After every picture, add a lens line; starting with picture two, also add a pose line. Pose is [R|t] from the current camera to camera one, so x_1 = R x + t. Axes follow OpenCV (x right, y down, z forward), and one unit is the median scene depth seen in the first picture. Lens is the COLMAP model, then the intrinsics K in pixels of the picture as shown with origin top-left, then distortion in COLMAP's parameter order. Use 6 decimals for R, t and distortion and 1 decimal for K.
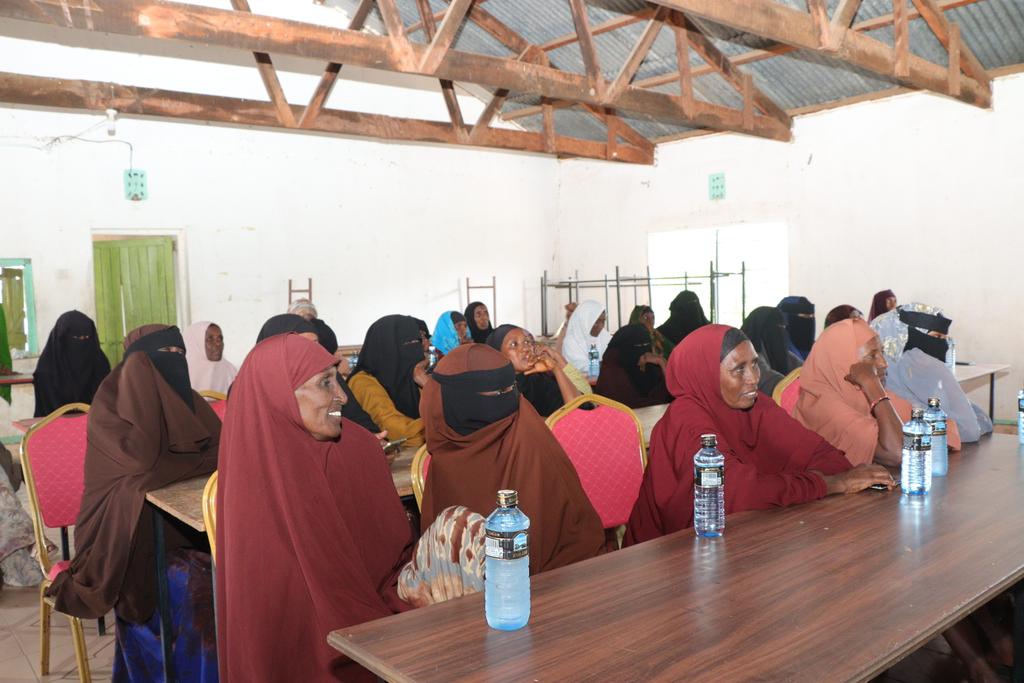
lens RADIAL K [[827.6, 0, 512.0], [0, 827.6, 341.5], [0, 0, 1]] dist [-0.182600, 0.151005]
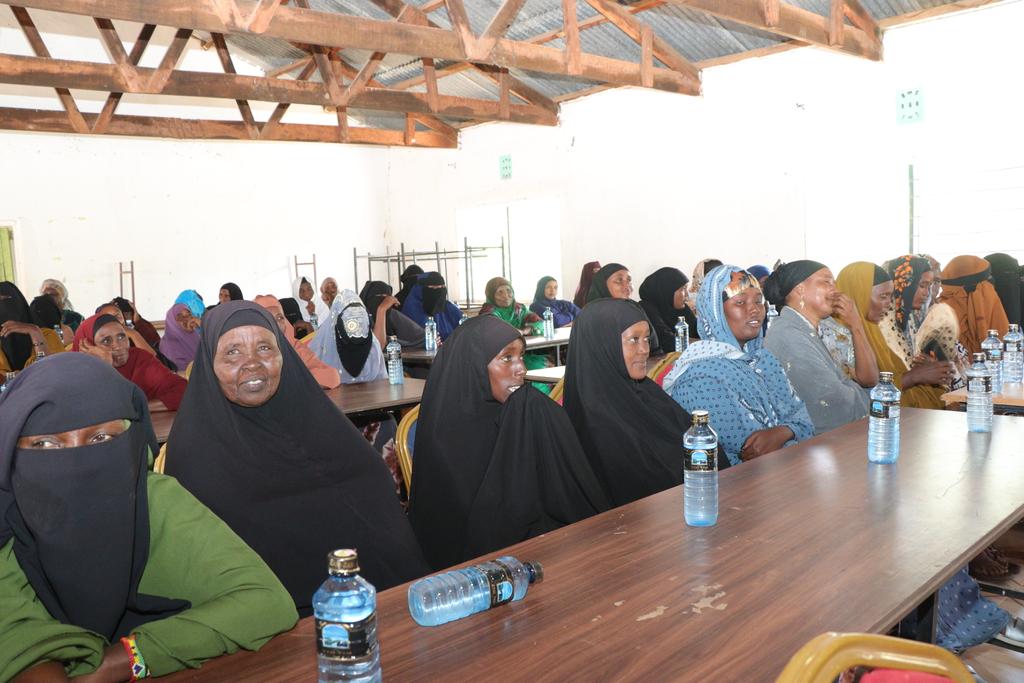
lens RADIAL K [[827.6, 0, 512.0], [0, 827.6, 341.5], [0, 0, 1]] dist [-0.182600, 0.151005]
pose [[0.999416, -0.022576, 0.025636, 0.276850], [0.021544, 0.998975, 0.039820, 0.001454], [-0.026508, -0.039244, 0.998878, -0.144303]]
